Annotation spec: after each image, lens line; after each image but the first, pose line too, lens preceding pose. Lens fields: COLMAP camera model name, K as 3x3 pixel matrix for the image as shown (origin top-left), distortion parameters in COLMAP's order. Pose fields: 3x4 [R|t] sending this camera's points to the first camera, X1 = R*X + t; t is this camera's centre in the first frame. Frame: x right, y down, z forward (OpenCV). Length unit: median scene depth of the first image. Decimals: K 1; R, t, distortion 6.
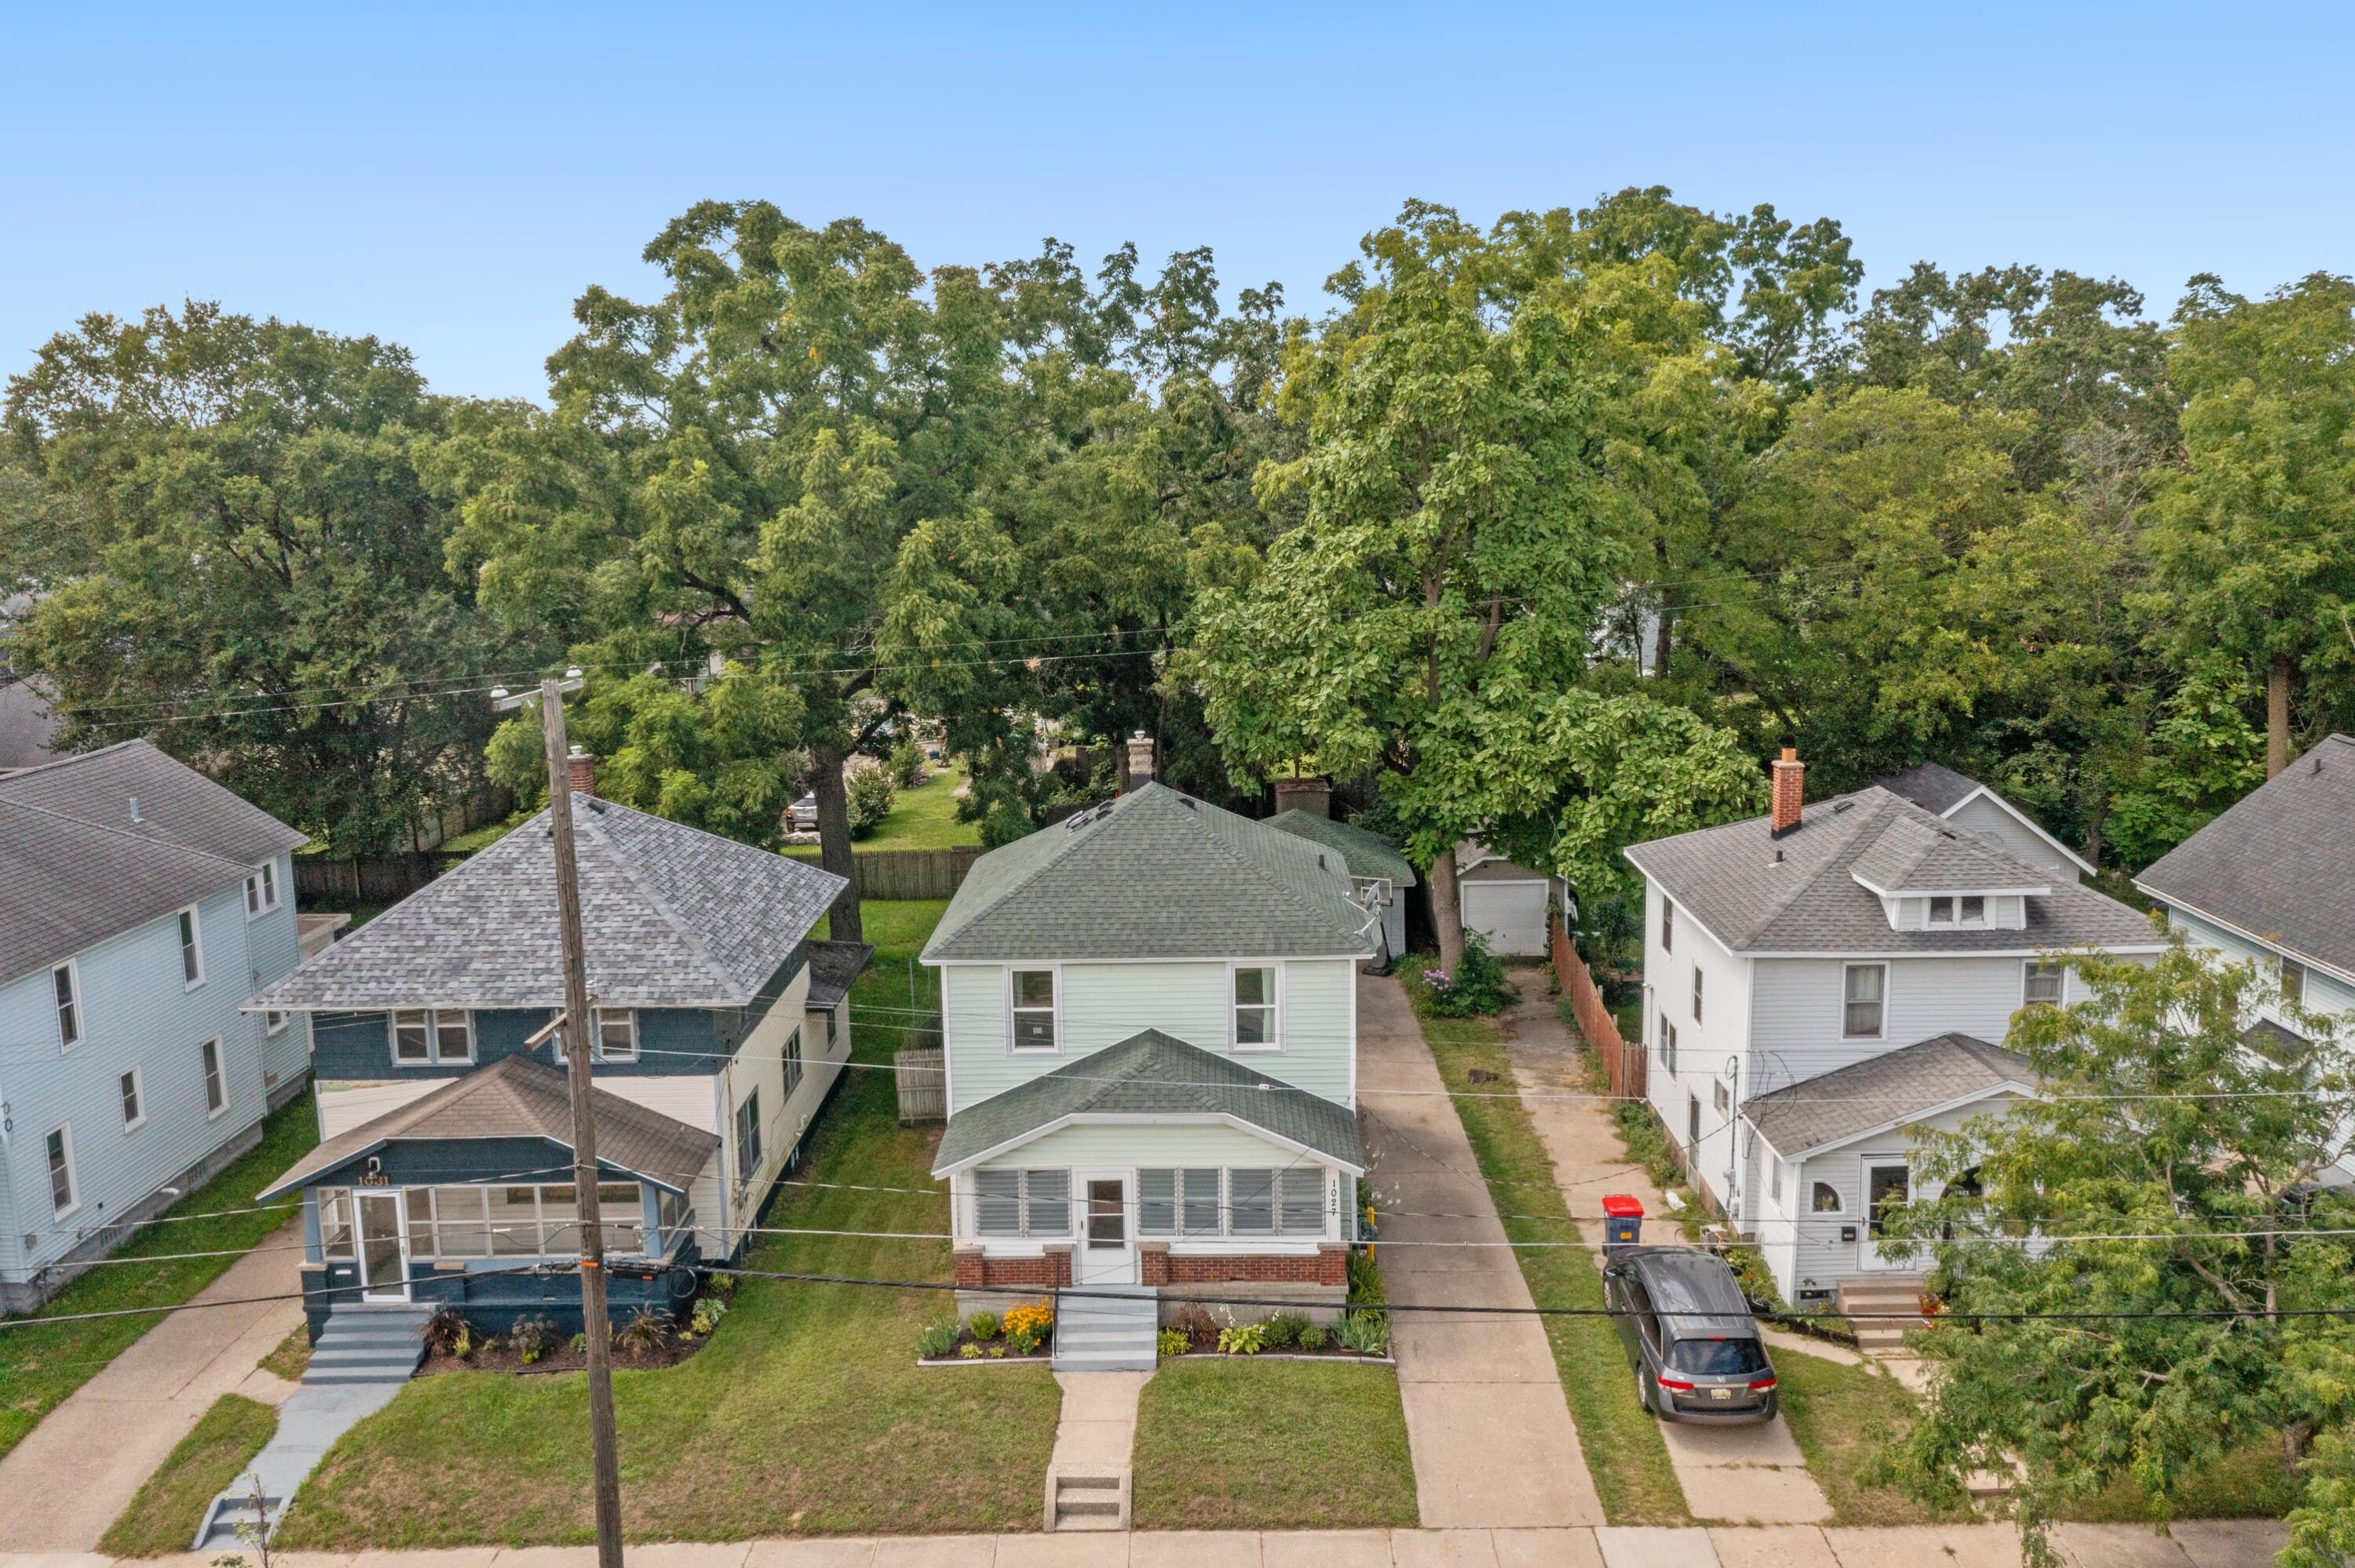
lens RADIAL K [[1880.4, 0, 1176.8], [0, 1880.4, 763.4], [0, 0, 1]] dist [0.004610, 0.008411]
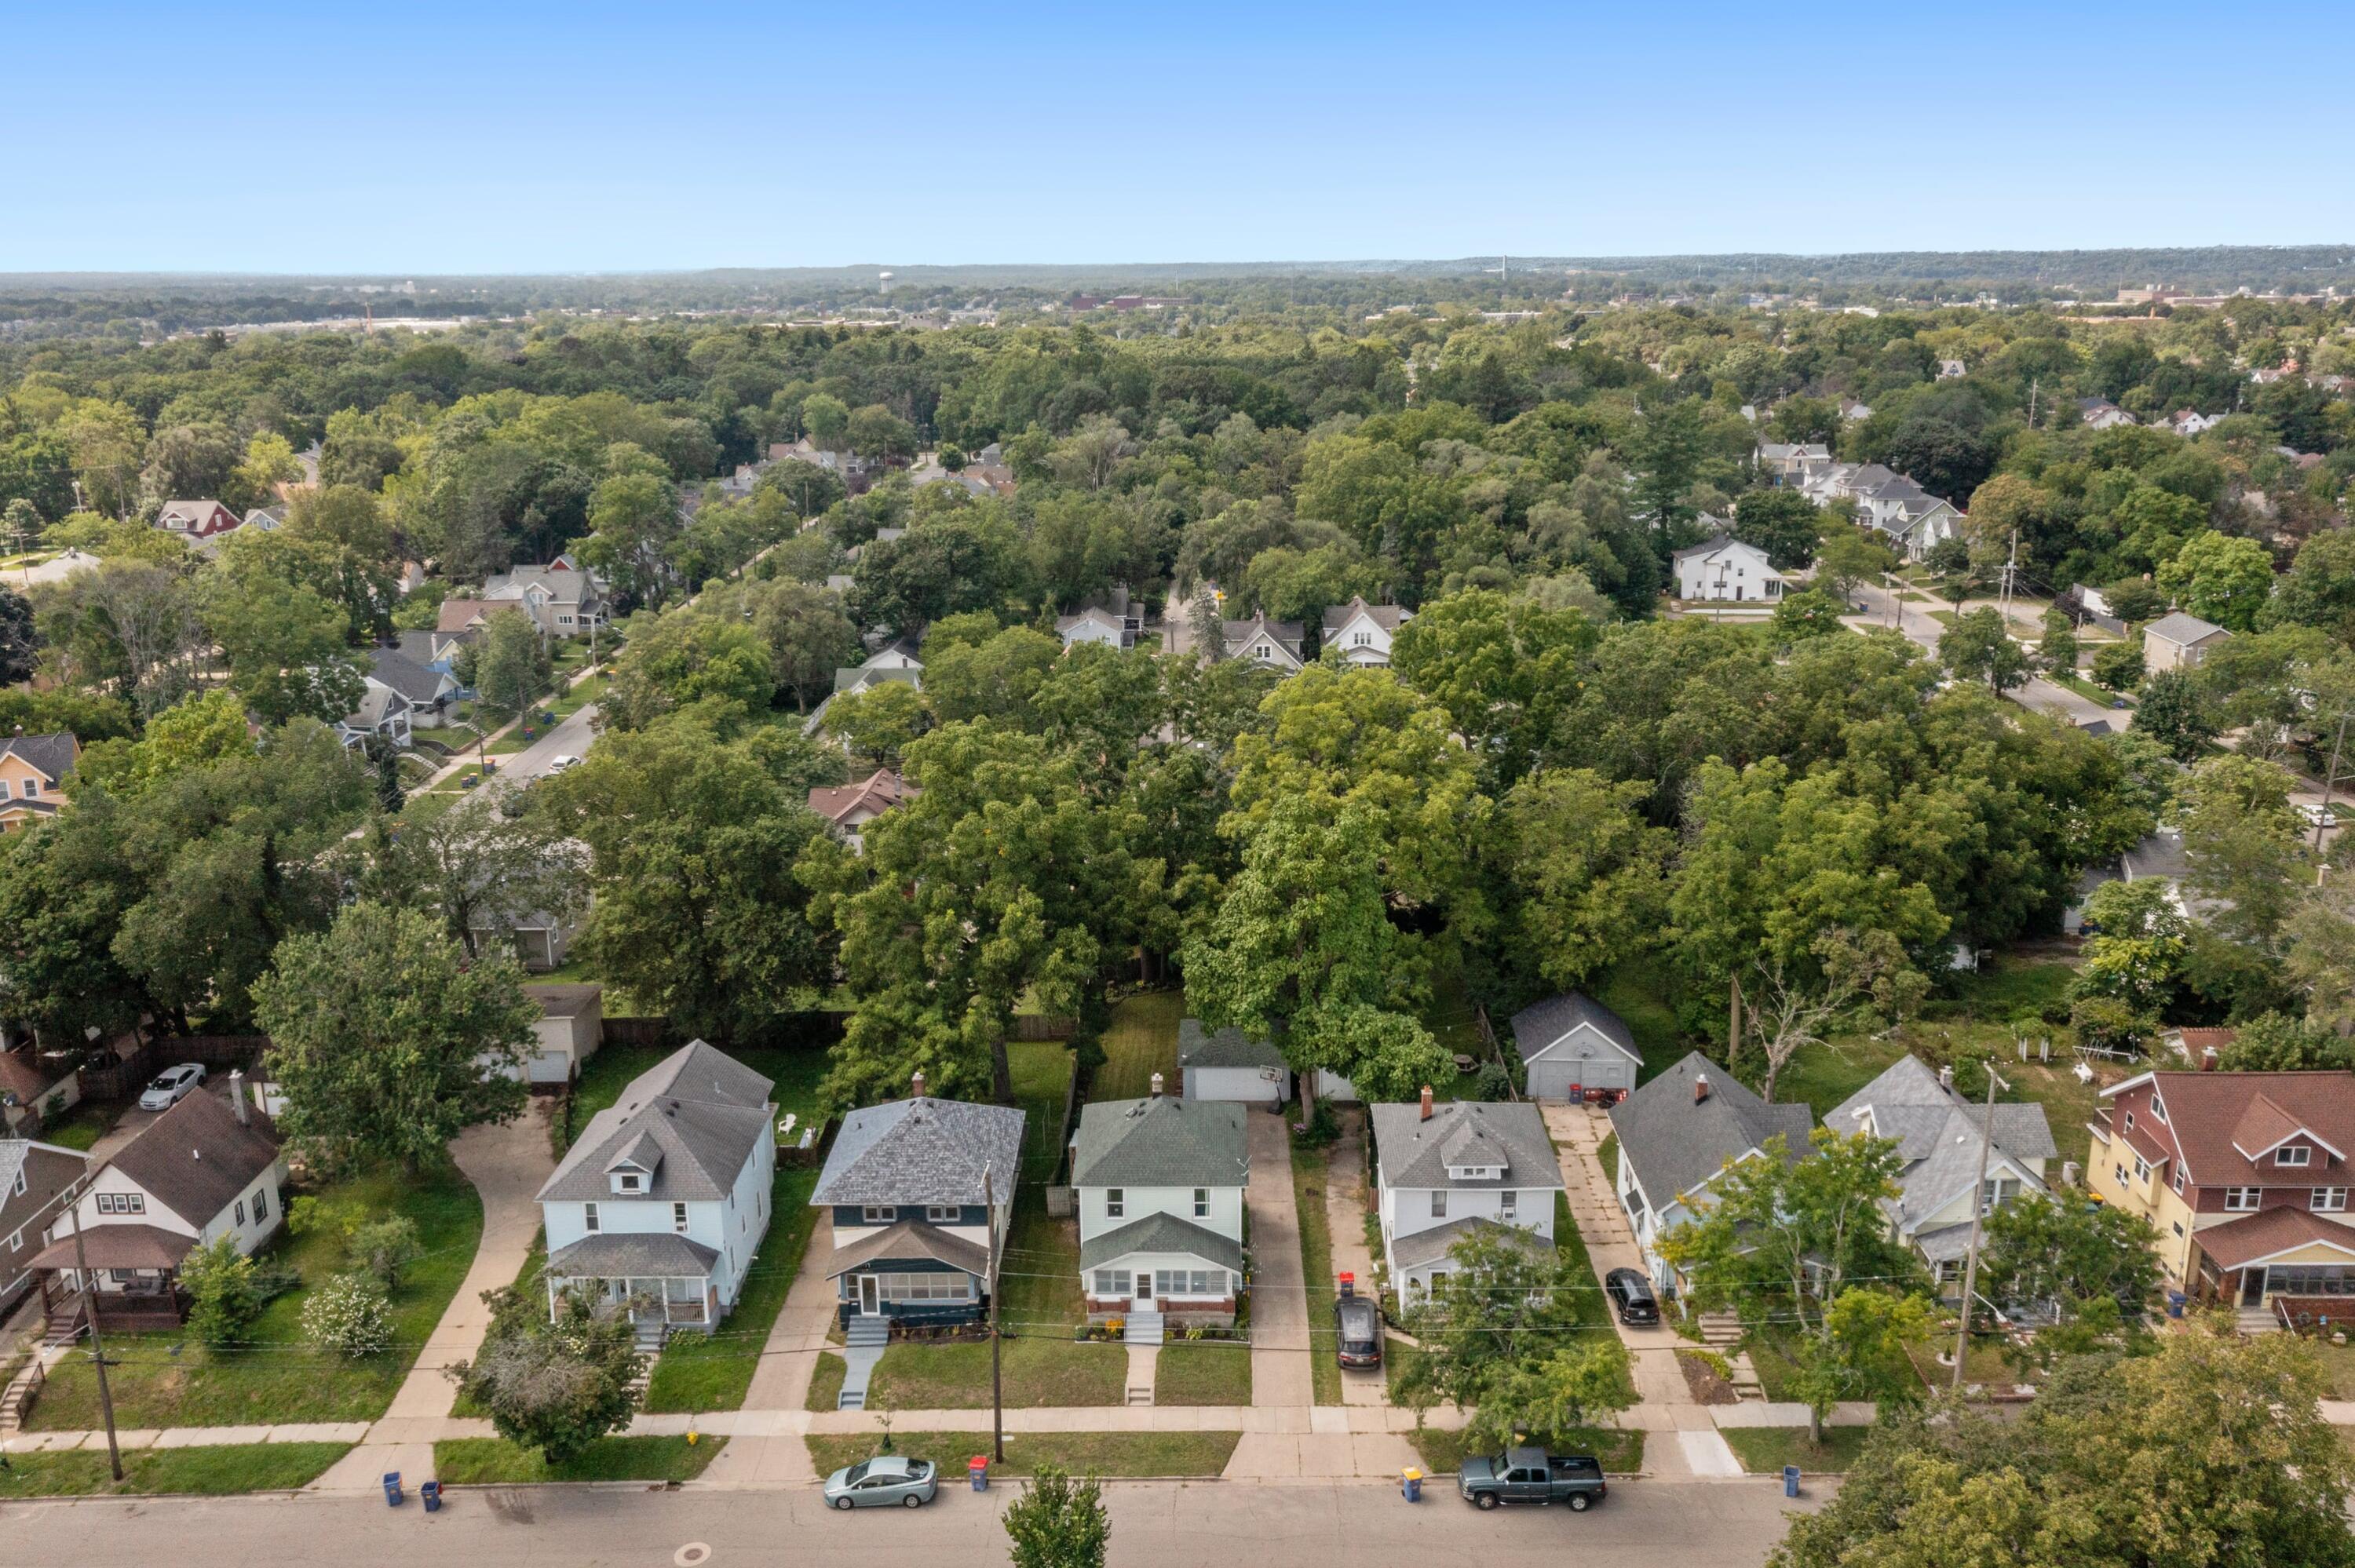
lens RADIAL K [[1880.4, 0, 1179.2], [0, 1880.4, 798.7], [0, 0, 1]] dist [0.004610, 0.008411]
pose [[0.999976, 0.006838, -0.001225, 0.010298], [-0.006637, 0.992490, 0.122142, -0.754221], [0.002051, -0.122130, 0.992512, -1.521352]]
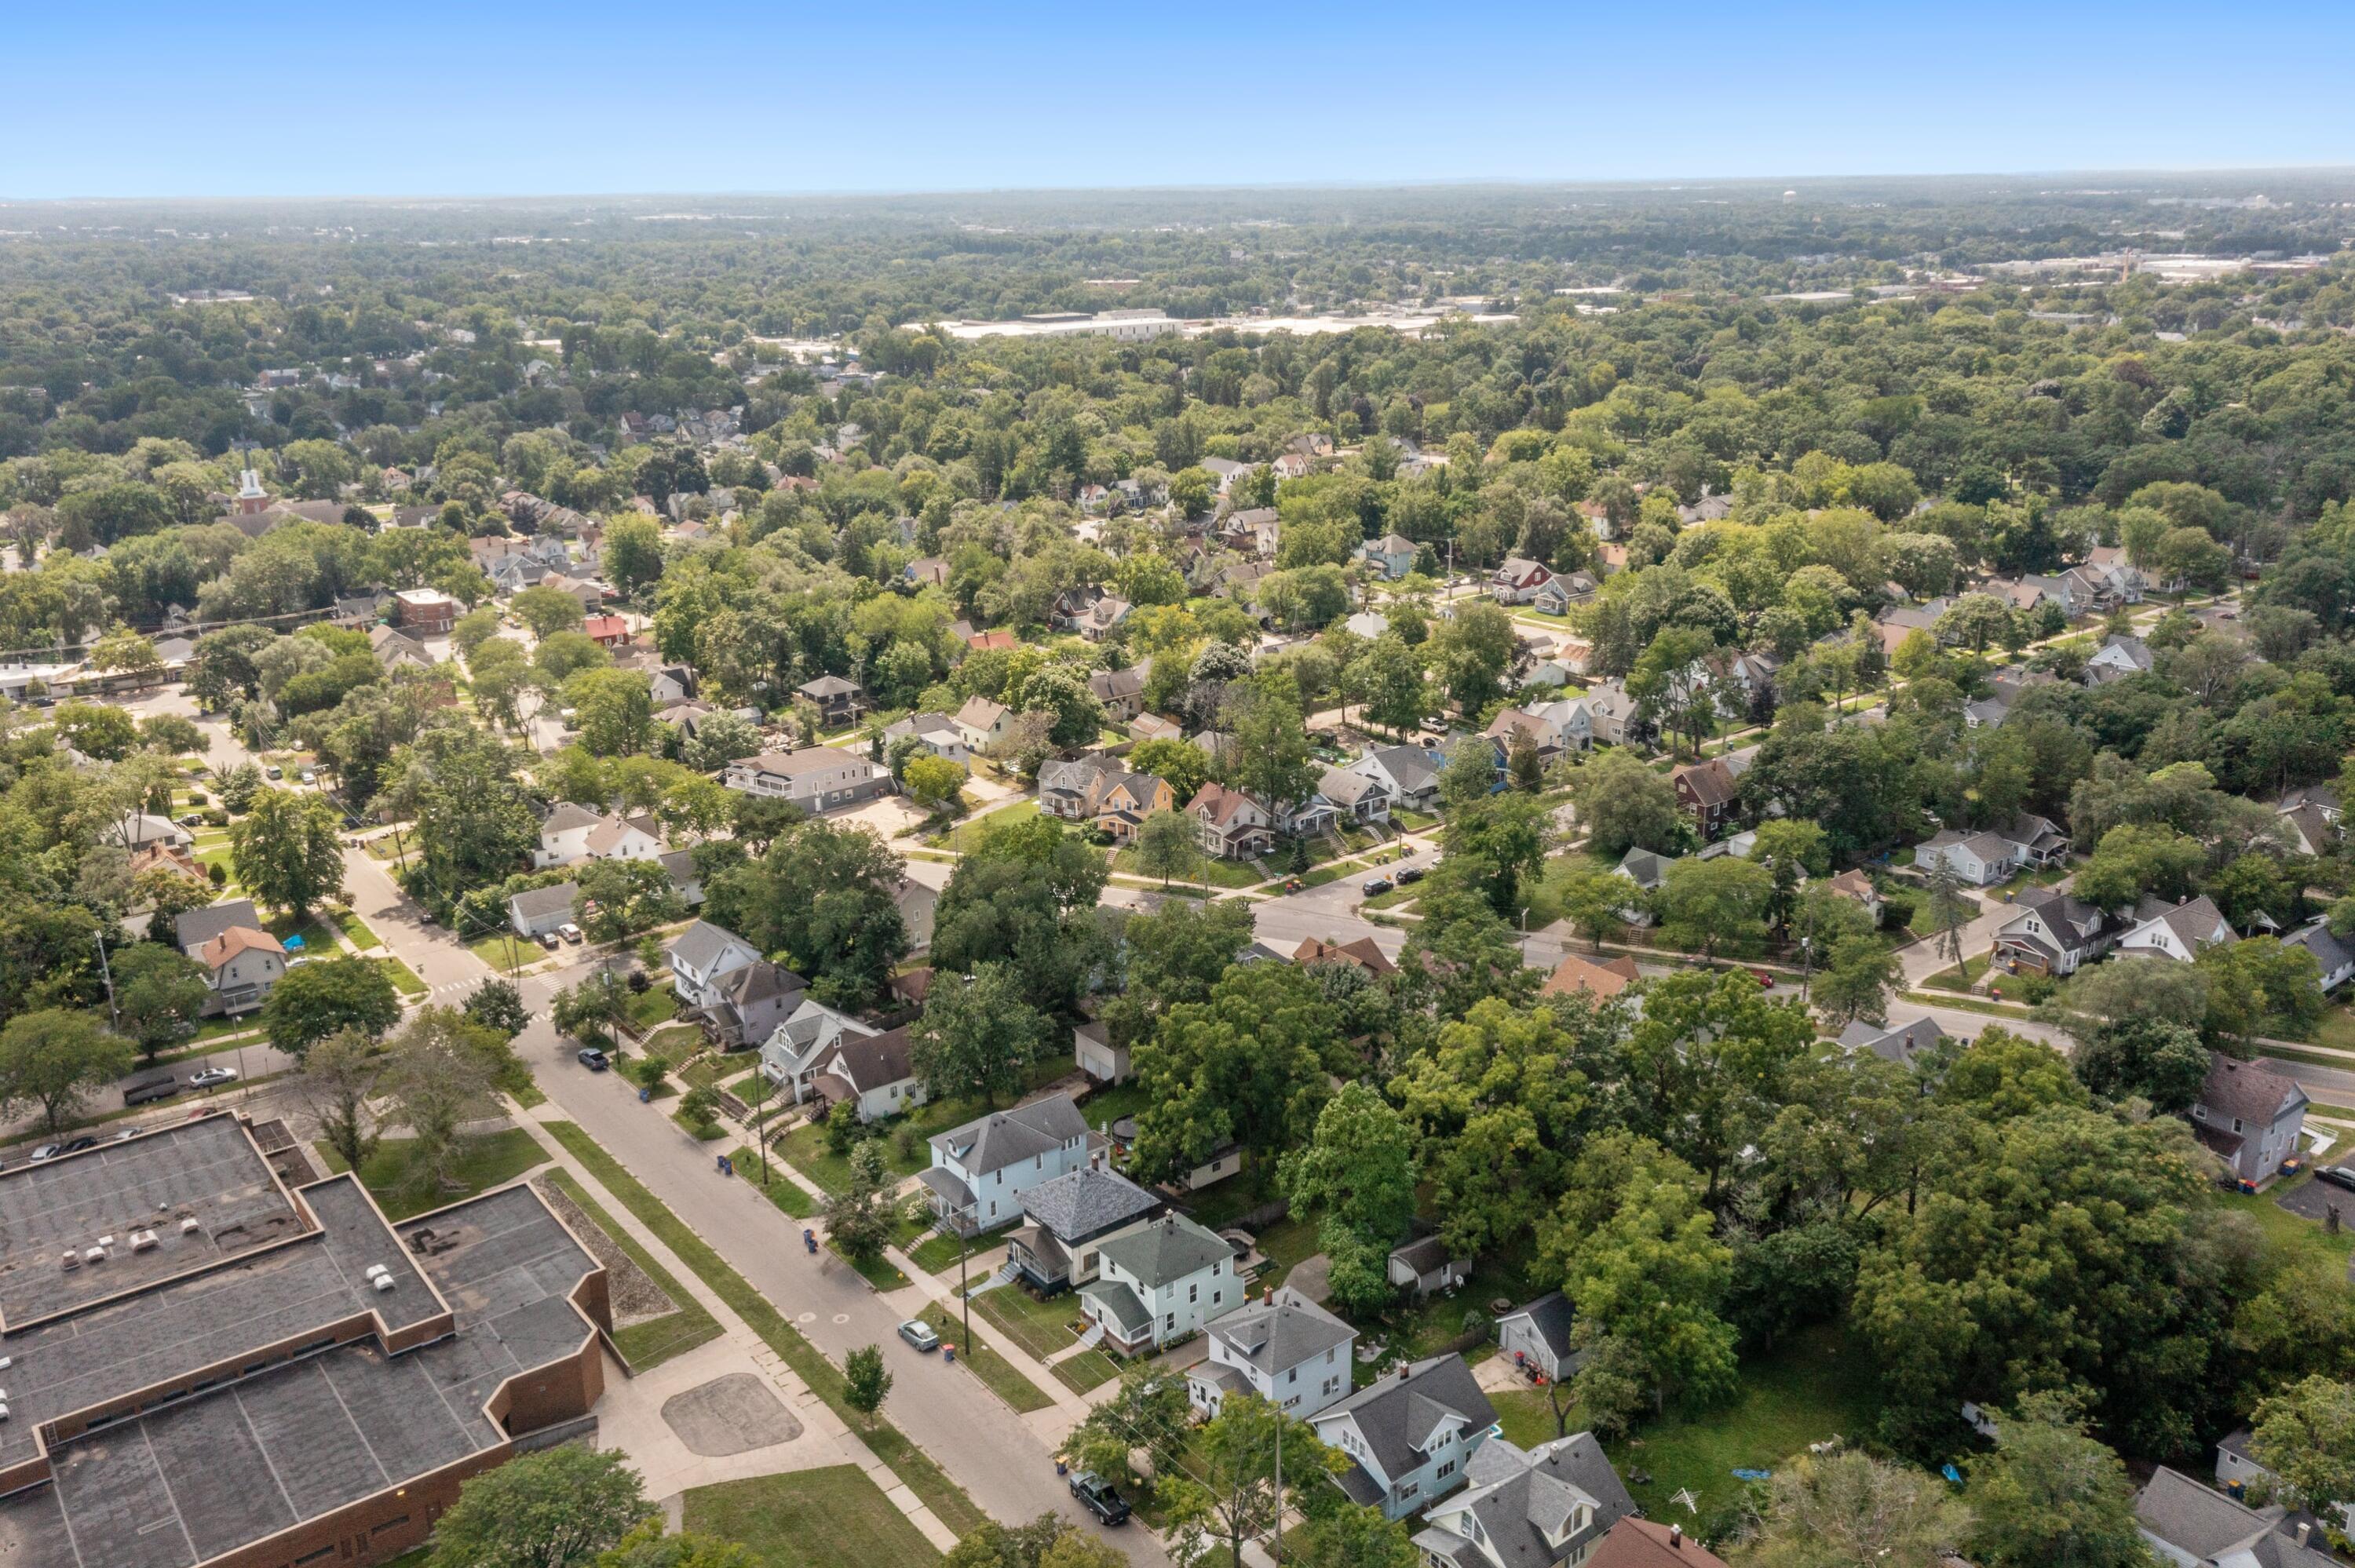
lens RADIAL K [[1880.4, 0, 1170.0], [0, 1880.4, 787.1], [0, 0, 1]] dist [0.004610, 0.008411]
pose [[0.617911, 0.244299, -0.747331, 3.249198], [-0.111865, 0.968150, 0.223990, -2.095871], [0.778249, -0.054806, 0.625559, -1.723503]]
